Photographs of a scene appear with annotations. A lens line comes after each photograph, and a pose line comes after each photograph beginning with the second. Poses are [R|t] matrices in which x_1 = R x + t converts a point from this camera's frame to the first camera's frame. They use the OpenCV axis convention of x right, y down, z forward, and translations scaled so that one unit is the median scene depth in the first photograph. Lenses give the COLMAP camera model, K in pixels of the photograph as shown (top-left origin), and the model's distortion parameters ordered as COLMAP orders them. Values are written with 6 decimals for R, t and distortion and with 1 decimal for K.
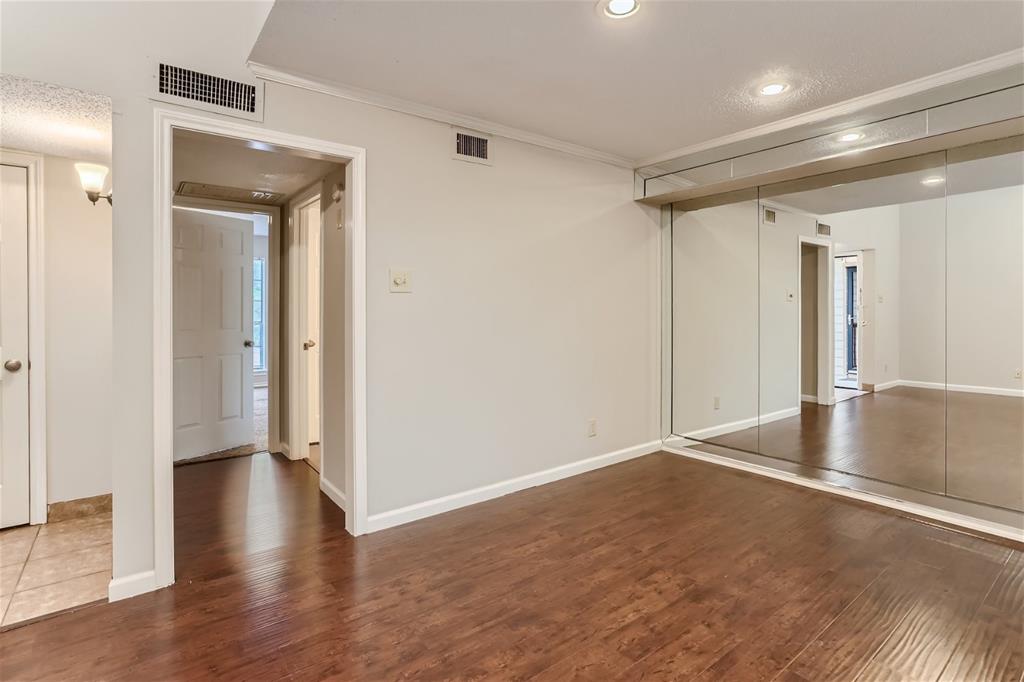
lens RADIAL K [[502.9, 0, 511.1], [0, 502.9, 306.4], [0, 0, 1]] dist [-0.020107, 0.005559]
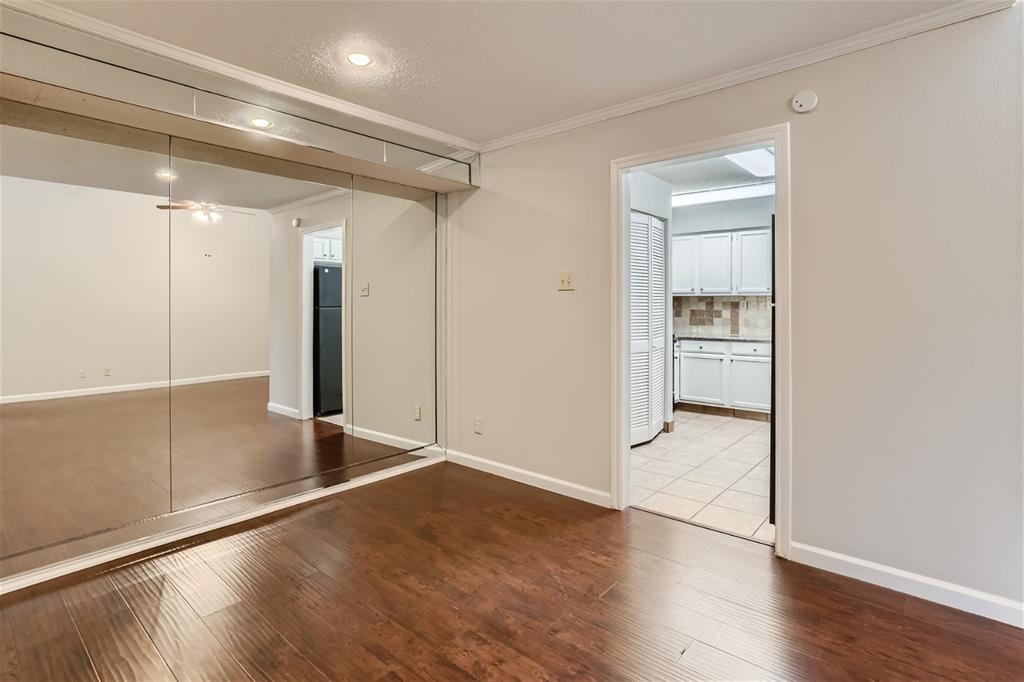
lens RADIAL K [[502.9, 0, 514.7], [0, 502.9, 311.6], [0, 0, 1]] dist [-0.020107, 0.005559]
pose [[-0.180065, -0.005556, 0.983639, -0.463245], [0.001720, 0.999981, 0.005964, 0.009499], [-0.983653, 0.002766, -0.180052, 1.066737]]
